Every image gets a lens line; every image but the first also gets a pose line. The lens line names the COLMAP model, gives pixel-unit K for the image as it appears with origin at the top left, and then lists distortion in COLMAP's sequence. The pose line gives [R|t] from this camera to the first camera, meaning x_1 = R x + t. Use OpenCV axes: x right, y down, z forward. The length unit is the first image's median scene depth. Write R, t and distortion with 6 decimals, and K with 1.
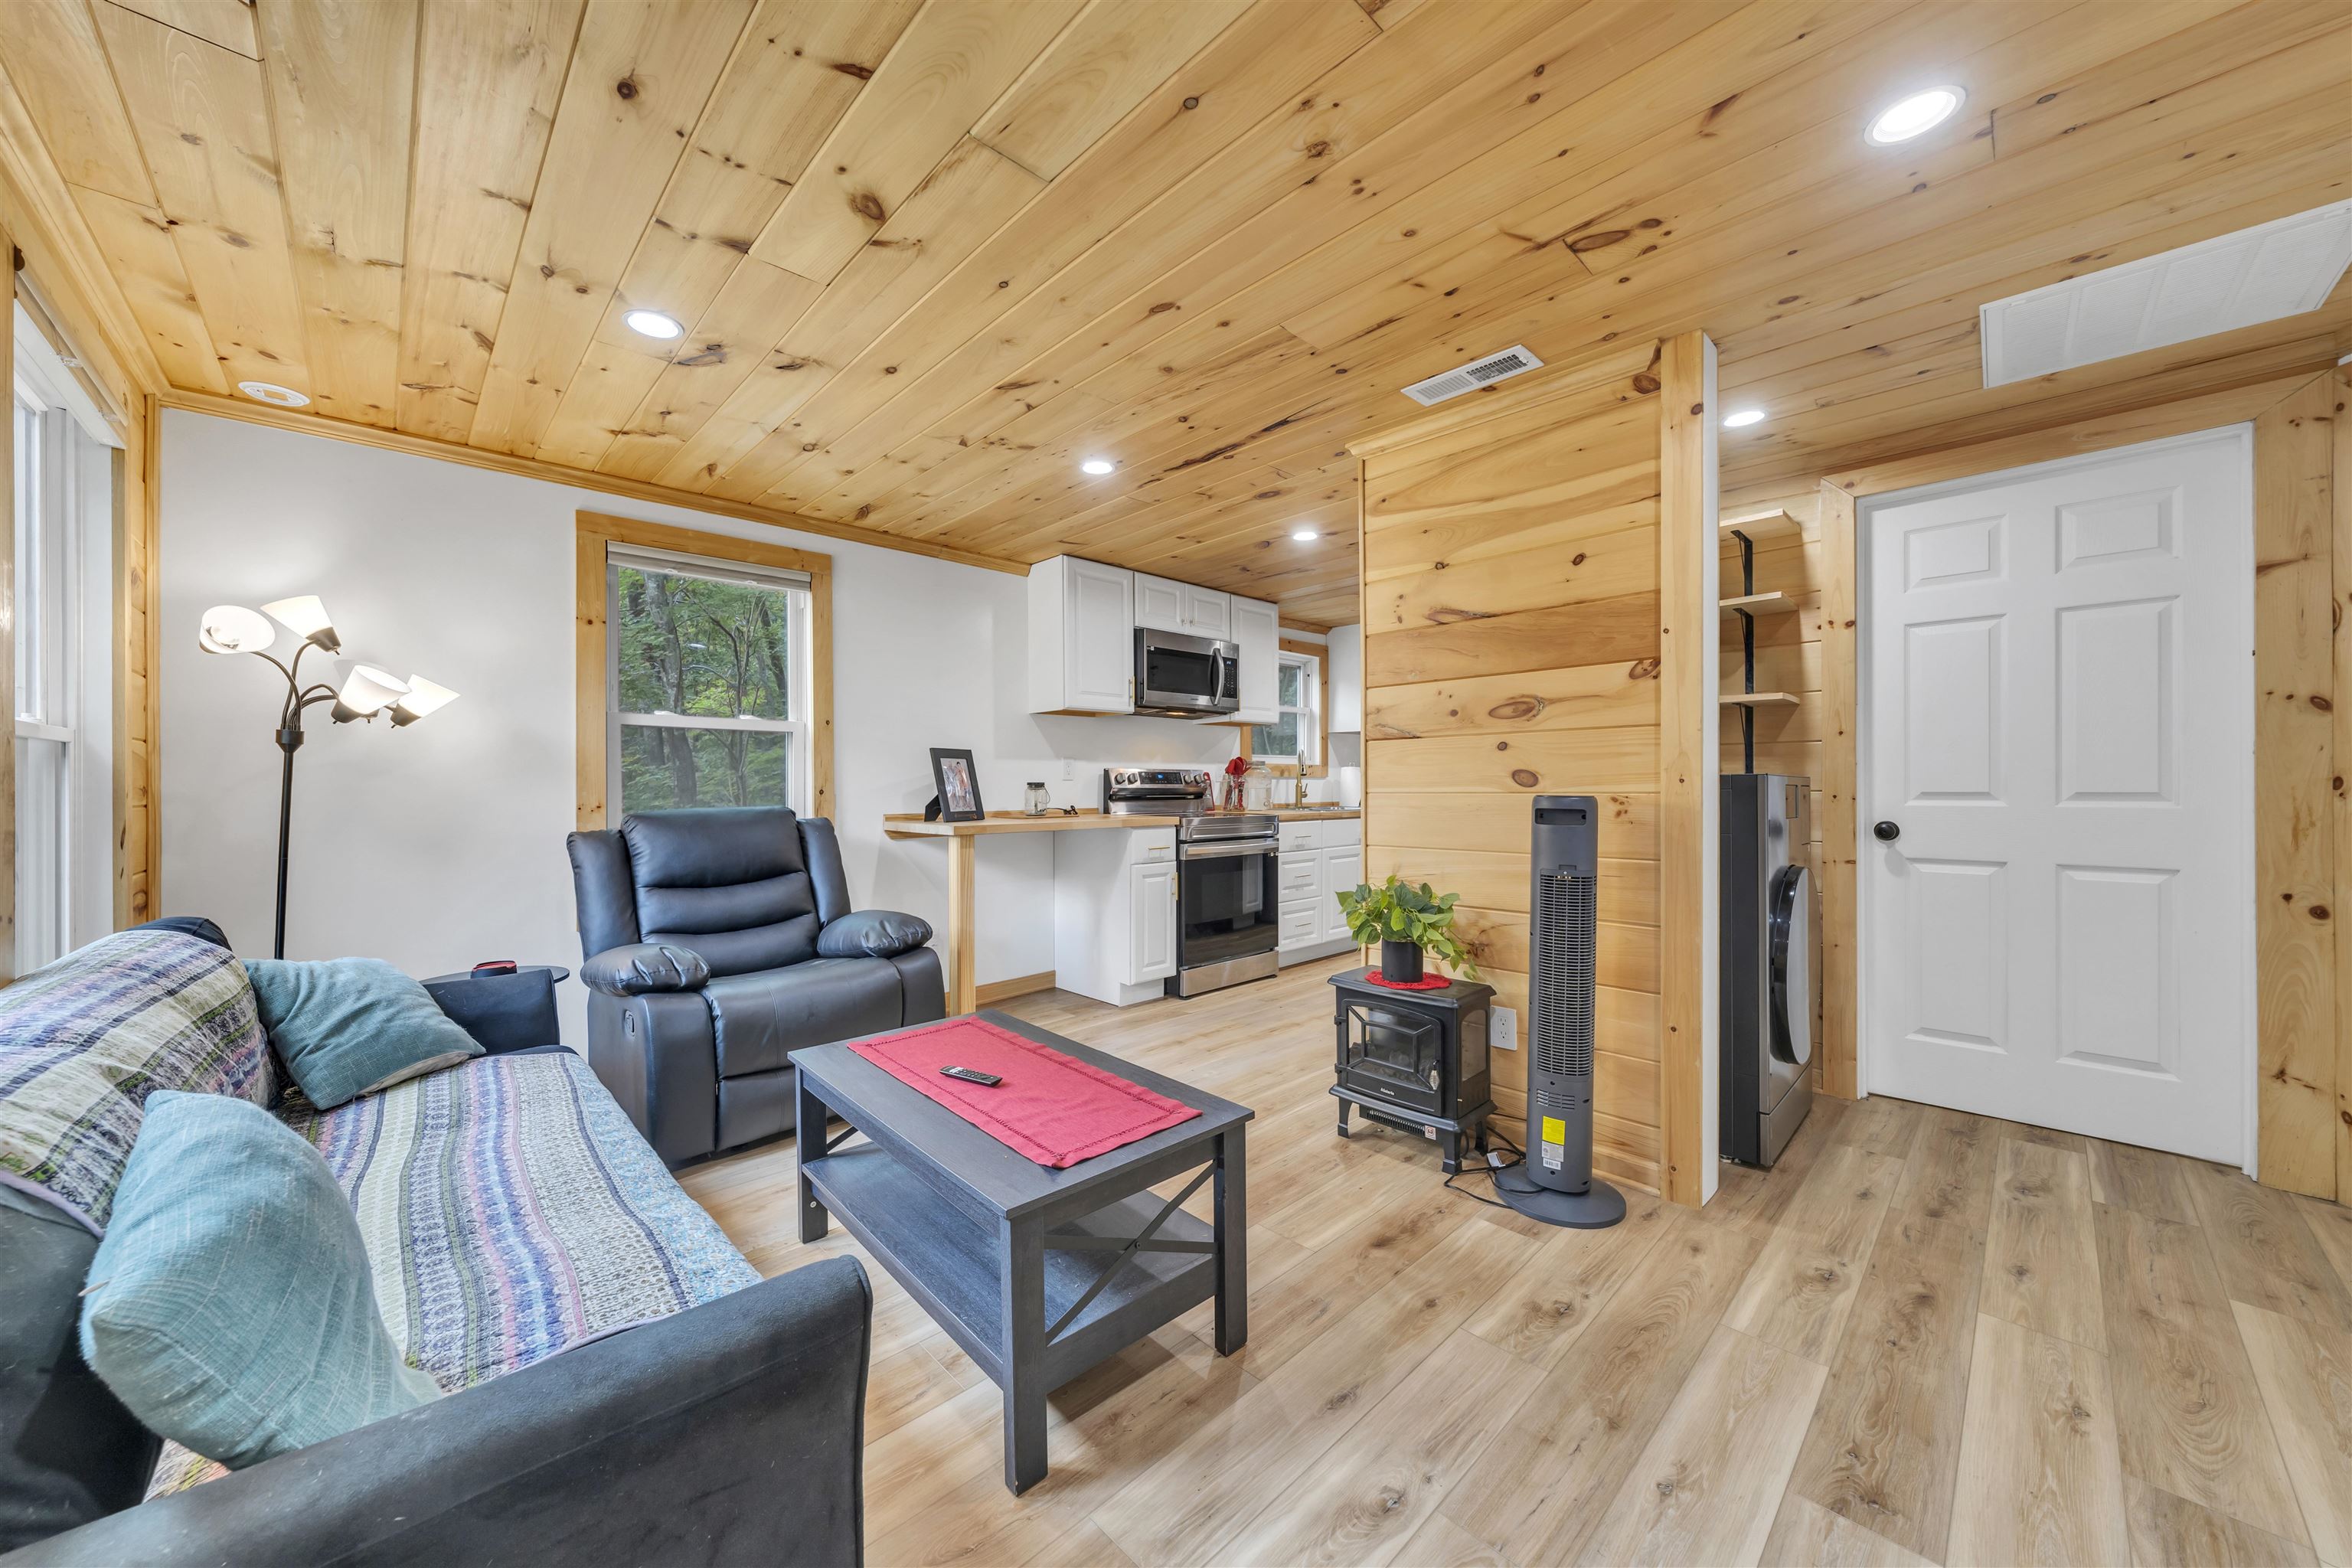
lens RADIAL K [[842.7, 0, 1160.4], [0, 842.7, 790.6], [0, 0, 1]] dist [0.001136, 0.000250]
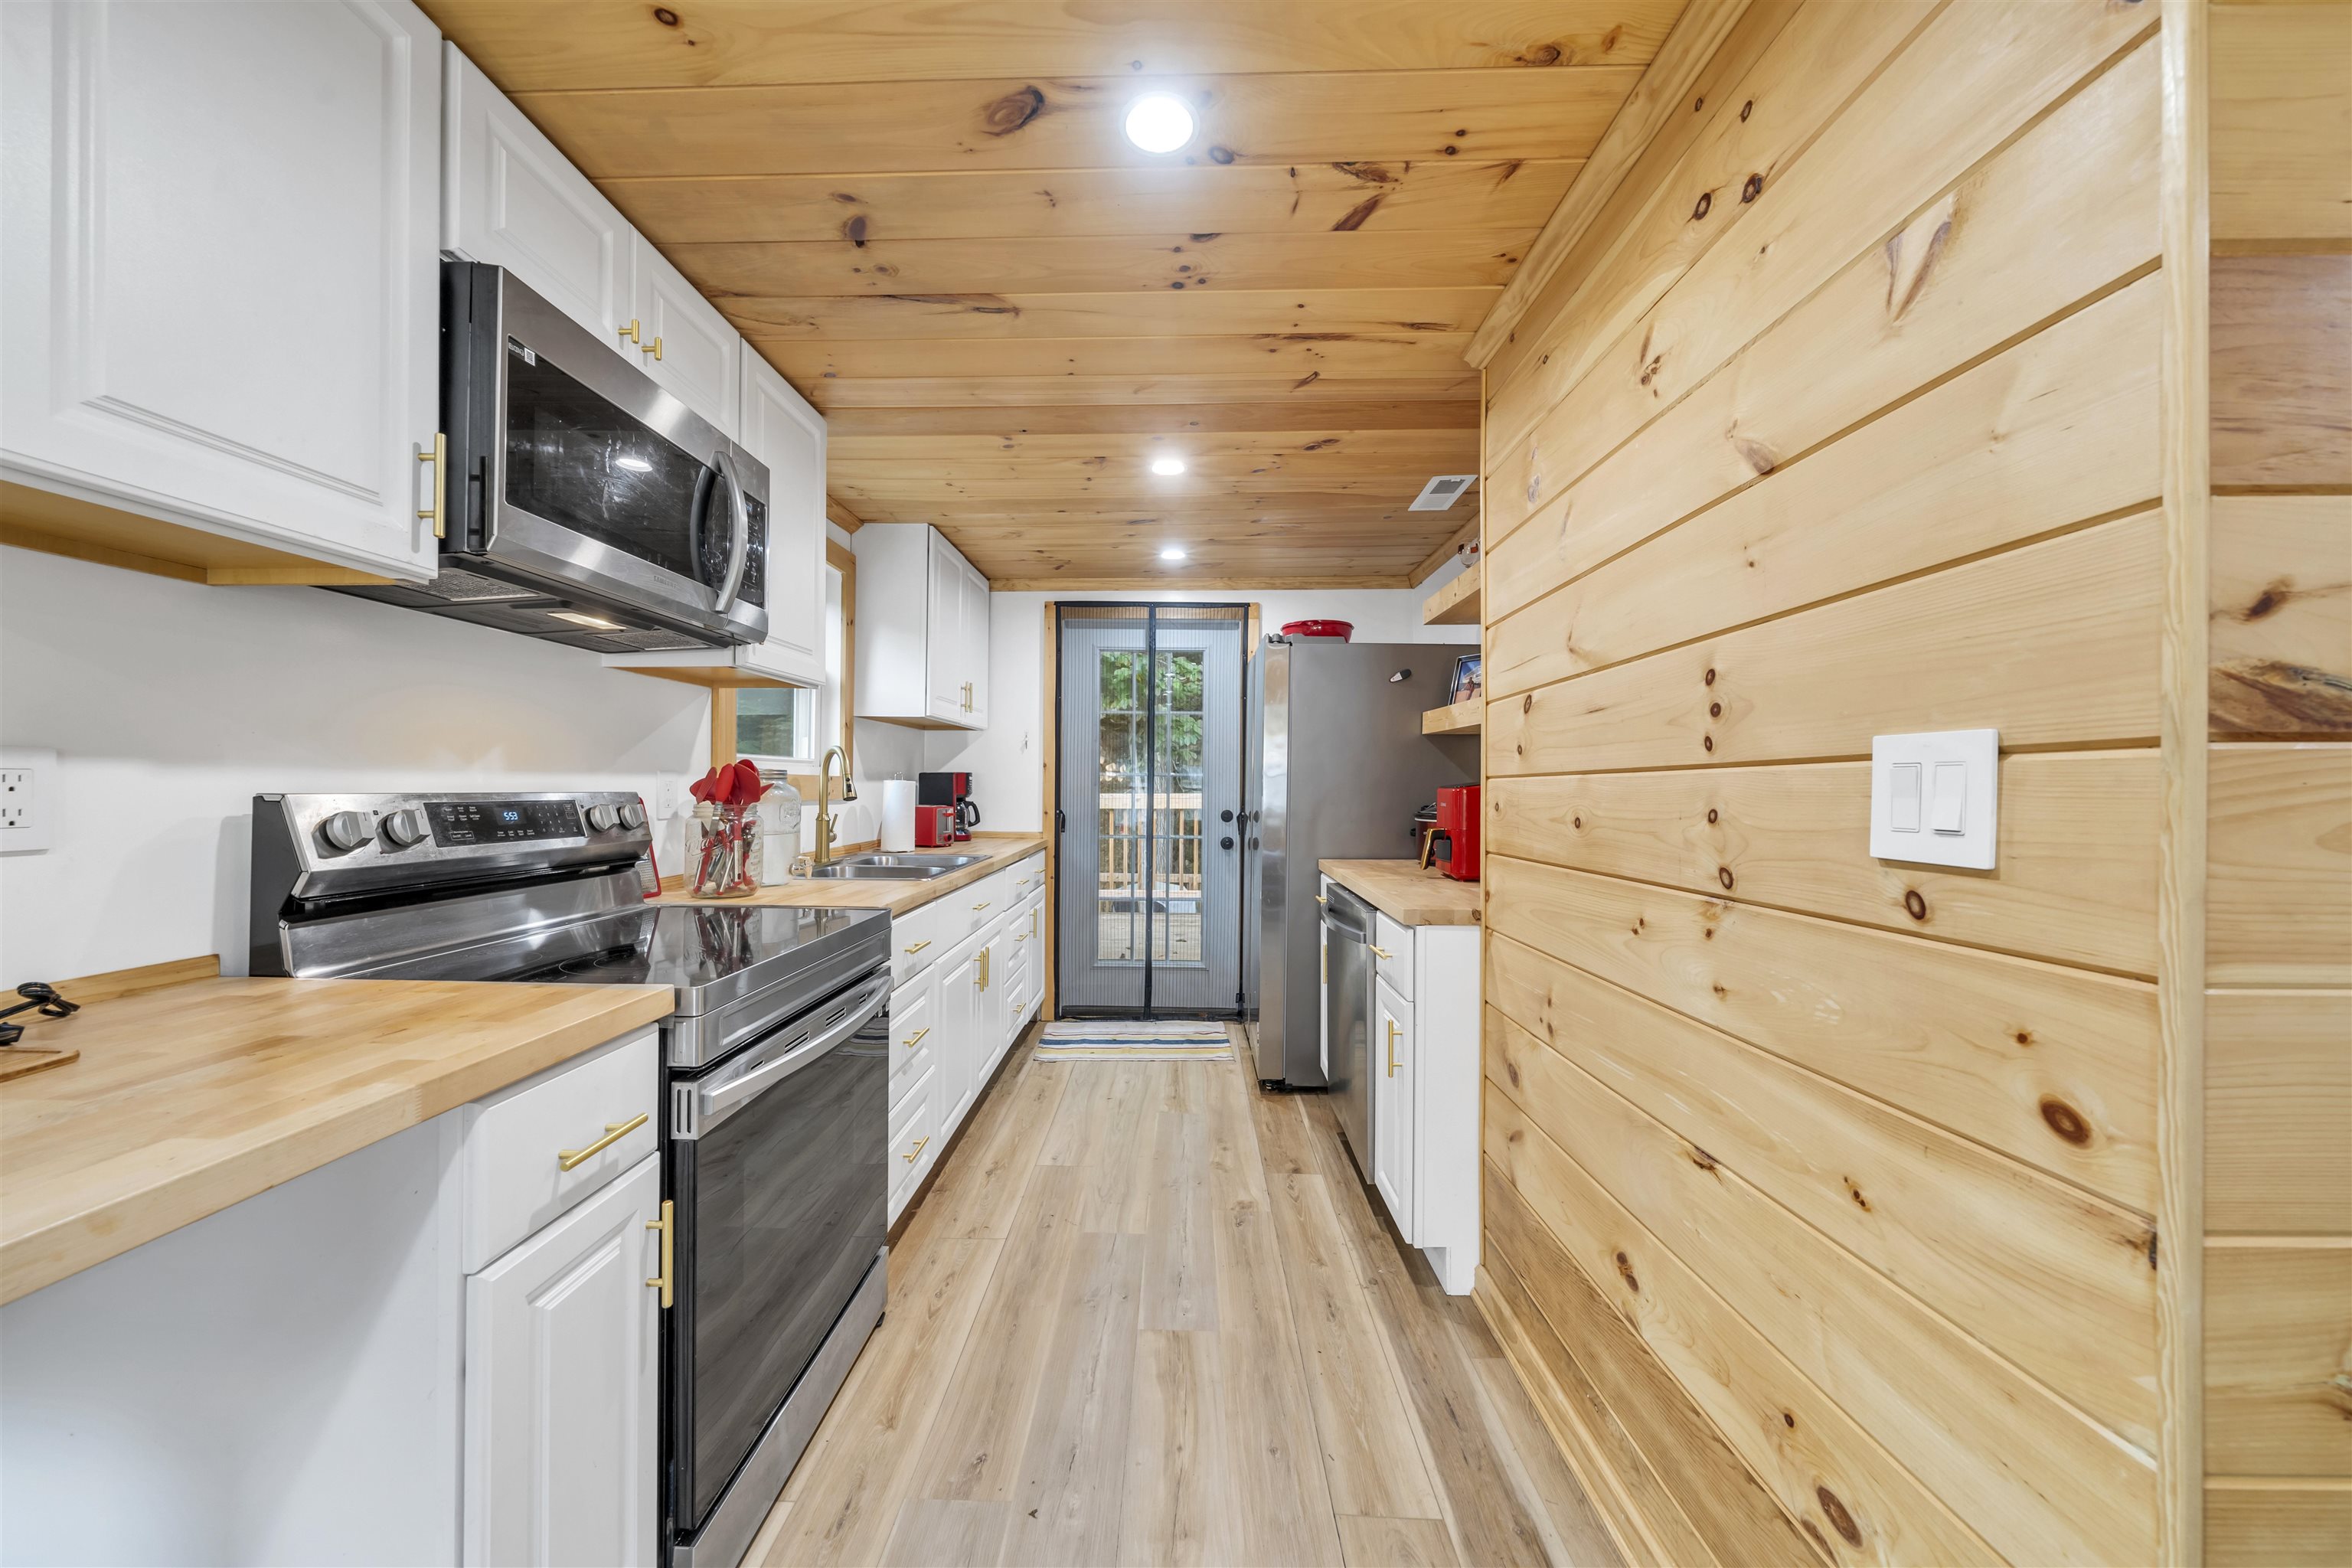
lens RADIAL K [[842.7, 0, 1164.8], [0, 842.7, 779.4], [0, 0, 1]] dist [0.001136, 0.000250]
pose [[0.711686, 0.010567, 0.702419, -0.053010], [-0.003477, 0.999928, -0.011519, -0.030187], [-0.702489, 0.005756, 0.711671, 0.658928]]
